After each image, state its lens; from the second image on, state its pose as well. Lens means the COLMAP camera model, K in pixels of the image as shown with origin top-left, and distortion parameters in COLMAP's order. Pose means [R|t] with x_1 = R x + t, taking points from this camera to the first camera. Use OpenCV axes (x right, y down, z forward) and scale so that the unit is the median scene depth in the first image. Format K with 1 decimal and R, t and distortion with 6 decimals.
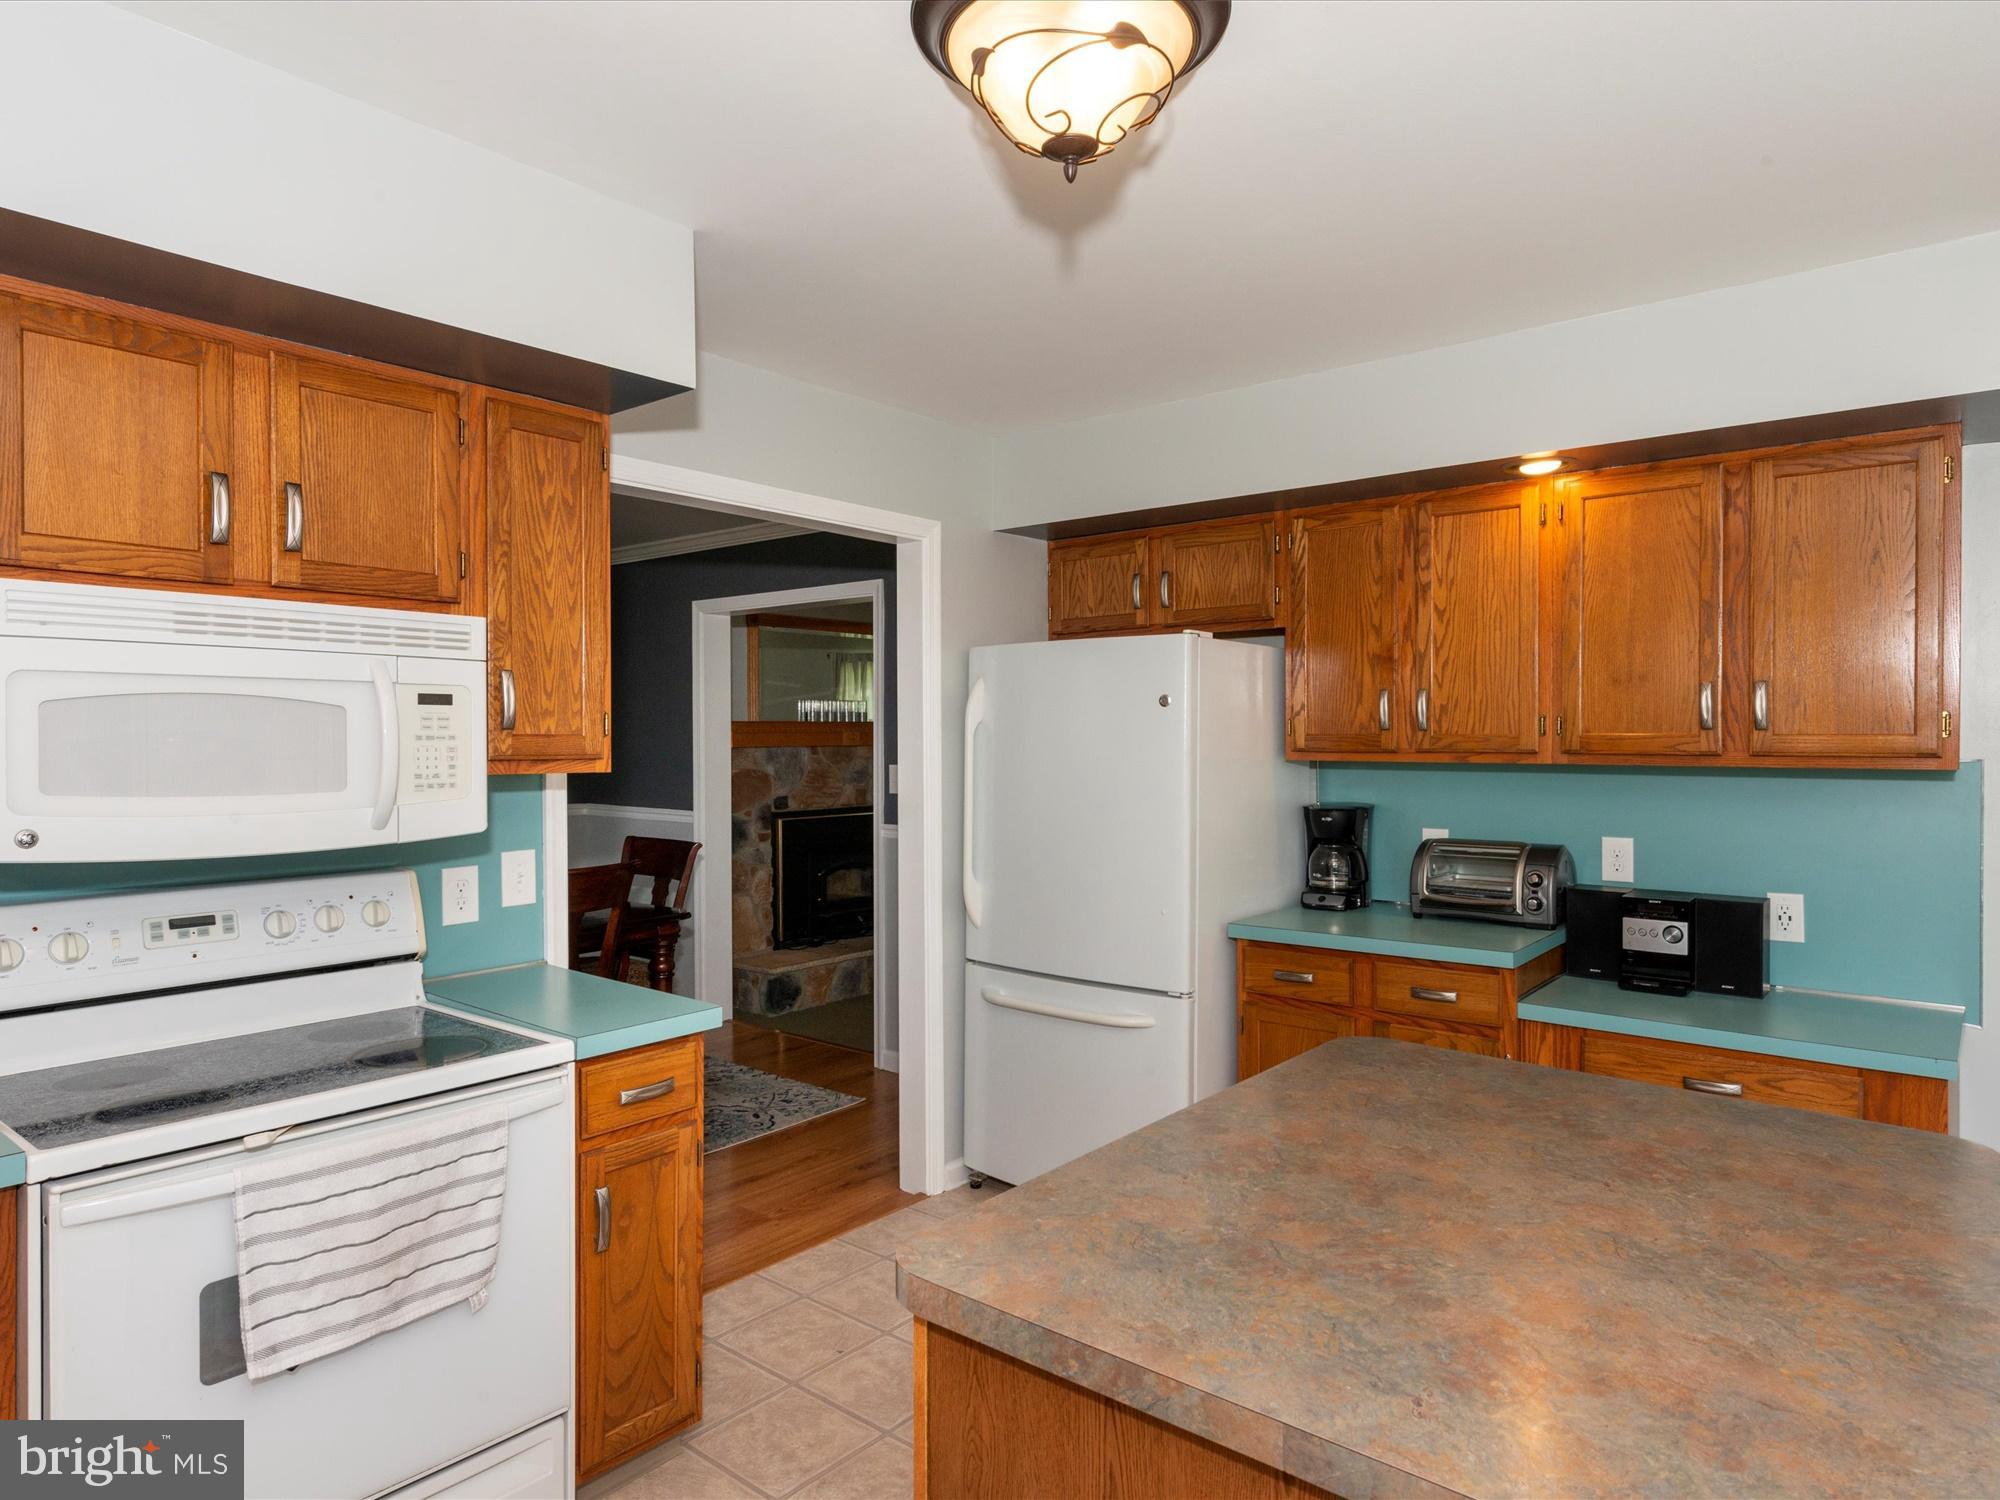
lens RADIAL K [[1201.8, 0, 1020.2], [0, 1201.8, 746.8], [0, 0, 1]] dist [0.003814, -0.001945]
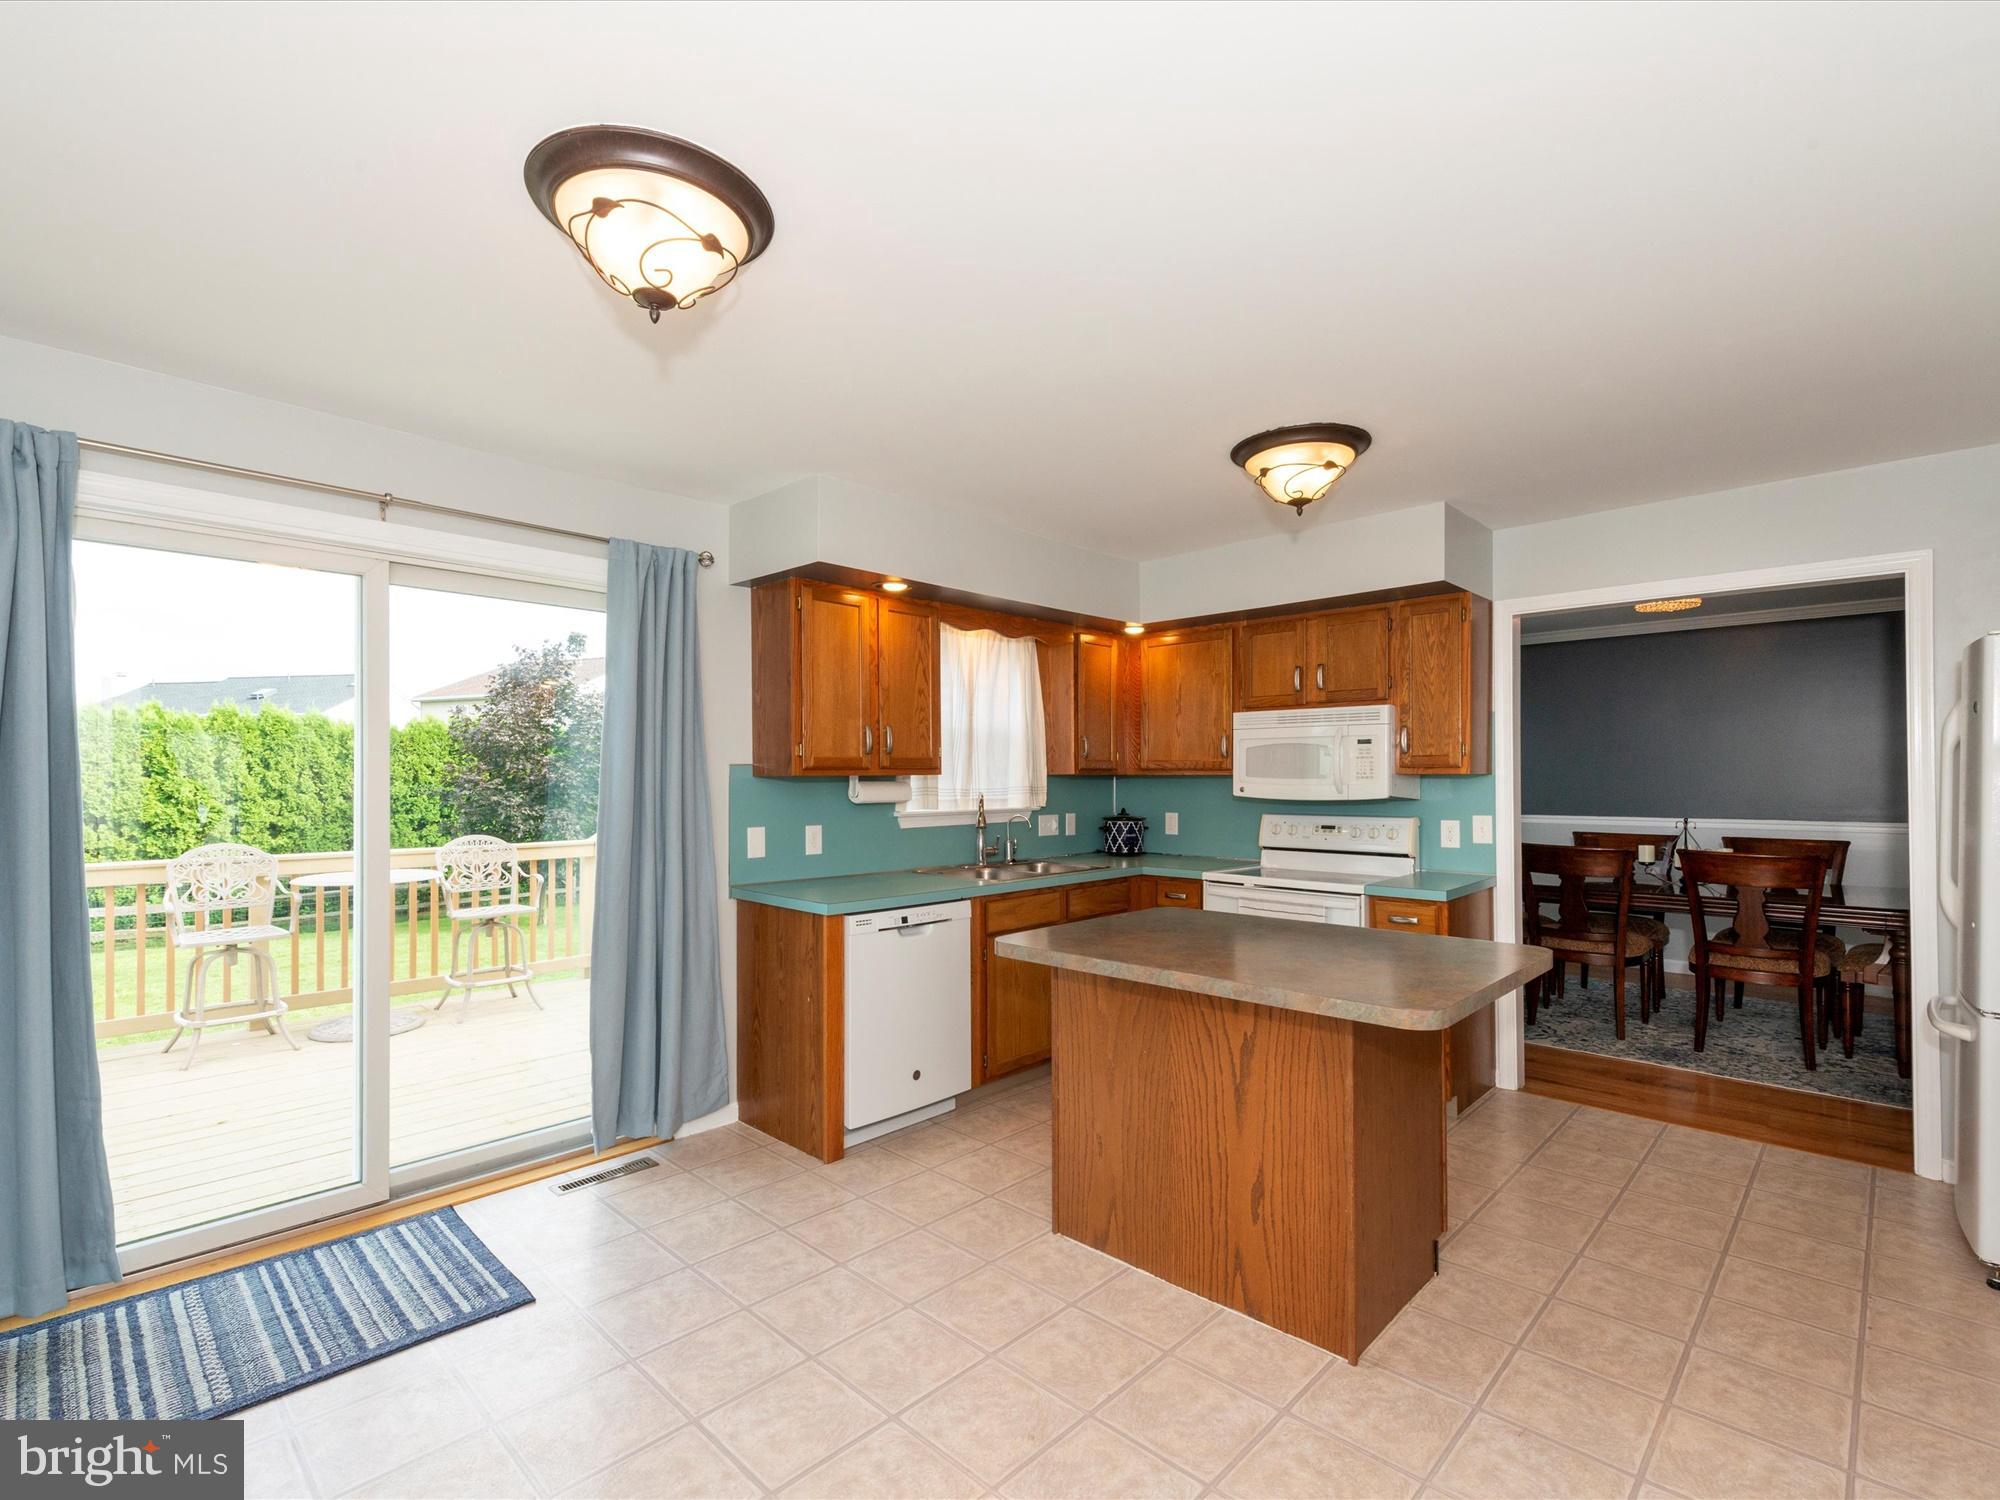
lens RADIAL K [[981.6, 0, 982.4], [0, 981.6, 775.1], [0, 0, 1]] dist [0.031890, -0.001810]
pose [[-0.087429, -0.002862, -0.996167, 1.542066], [-0.006581, 0.999976, -0.002296, 0.037038], [0.996149, 0.006355, -0.087446, 0.407706]]
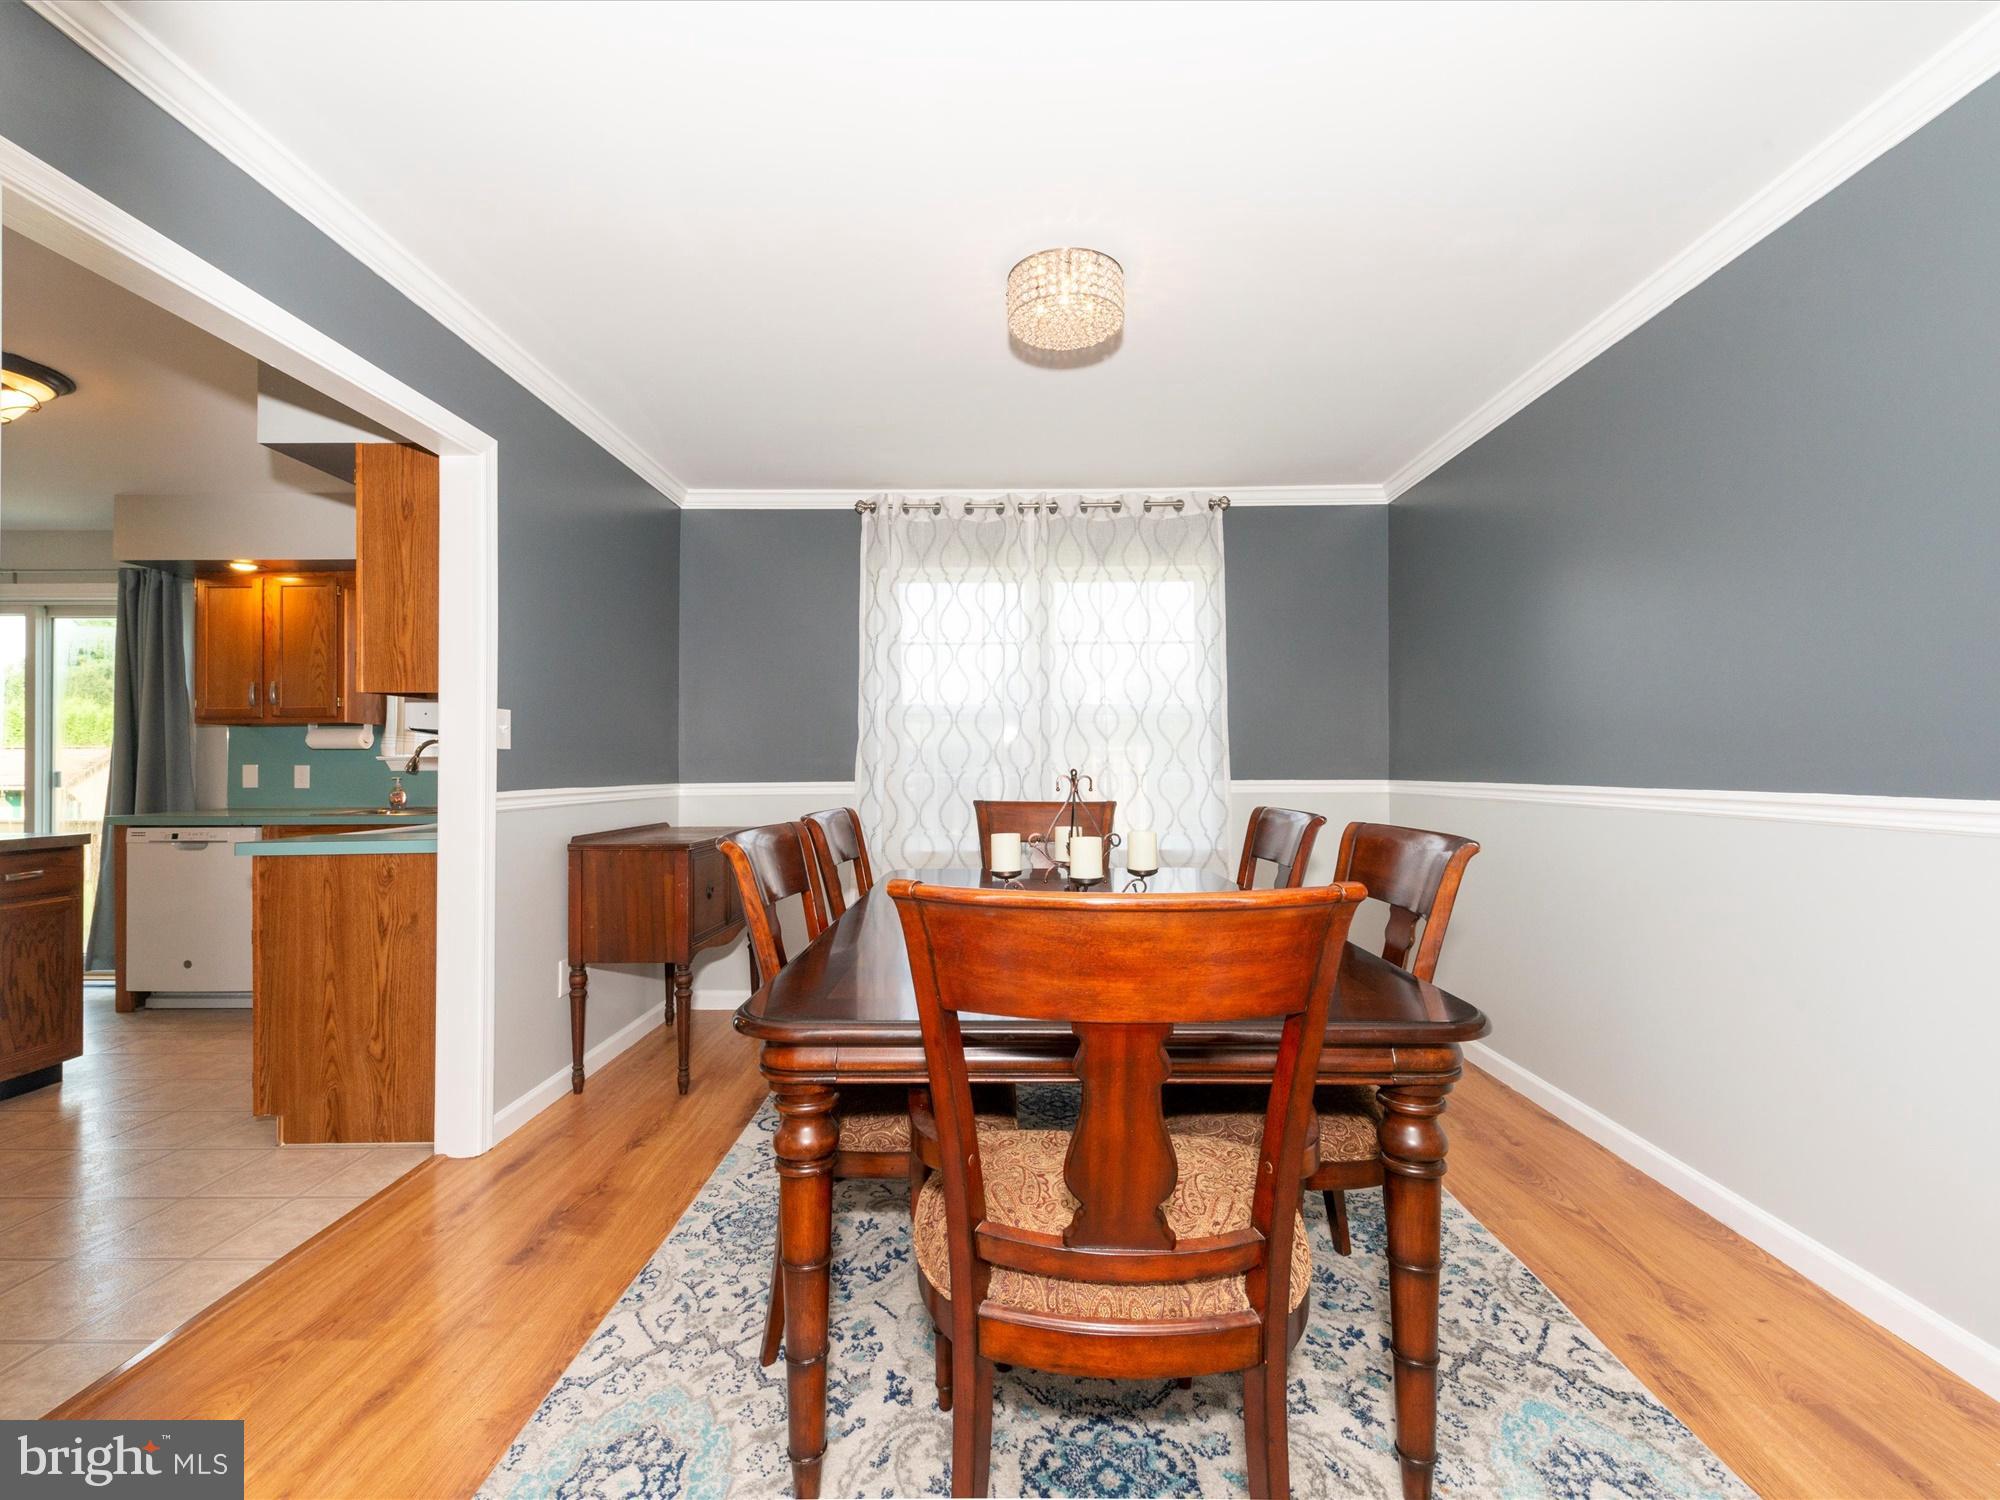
lens RADIAL K [[903.7, 0, 1012.8], [0, 903.7, 753.5], [0, 0, 1]] dist [0.004680, 0.000391]
pose [[-0.785552, -0.002005, -0.618792, -0.339087], [-0.001224, 0.999998, -0.001686, 0.107564], [0.618794, -0.000567, -0.785553, 2.751435]]
